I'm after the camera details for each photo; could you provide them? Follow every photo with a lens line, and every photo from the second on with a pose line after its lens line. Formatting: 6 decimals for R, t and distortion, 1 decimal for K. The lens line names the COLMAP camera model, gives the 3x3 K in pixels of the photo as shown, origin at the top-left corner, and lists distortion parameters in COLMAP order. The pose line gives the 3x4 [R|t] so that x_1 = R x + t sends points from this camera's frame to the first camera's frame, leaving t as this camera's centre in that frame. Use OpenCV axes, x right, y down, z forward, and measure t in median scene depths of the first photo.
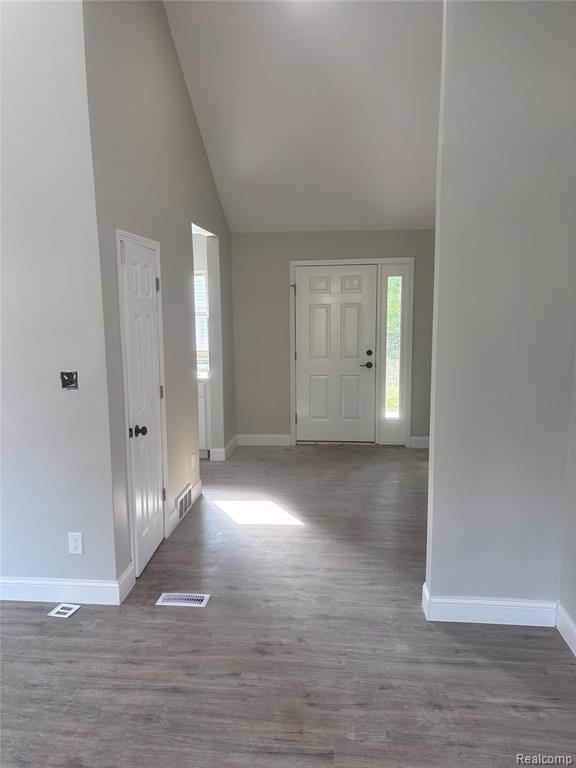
lens RADIAL K [[574.7, 0, 288.0], [0, 574.7, 384.0], [0, 0, 1]] dist [0.001370, 0.000128]
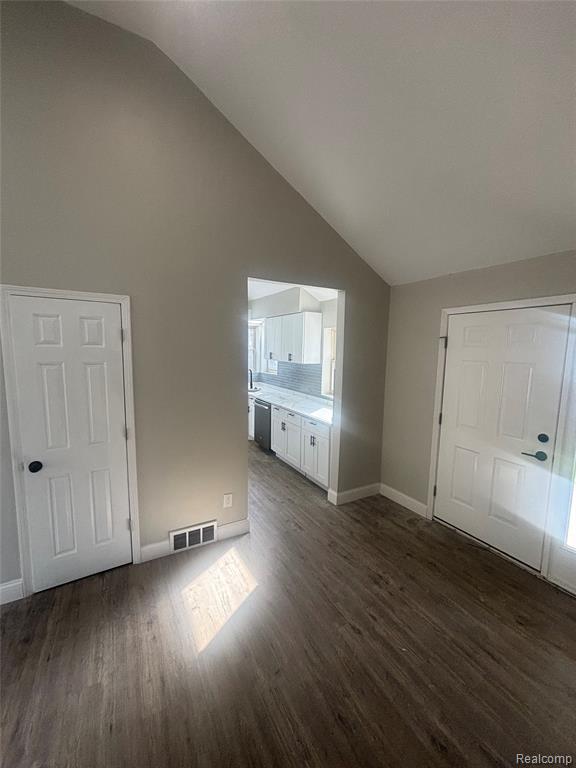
lens RADIAL K [[306.8, 0, 288.0], [0, 306.8, 384.0], [0, 0, 1]] dist [-0.000509, -0.000060]
pose [[0.566673, 0.111106, -0.816417, 0.259117], [-0.138736, 0.989586, 0.038376, -0.089640], [0.812179, 0.091520, 0.576186, 0.562282]]
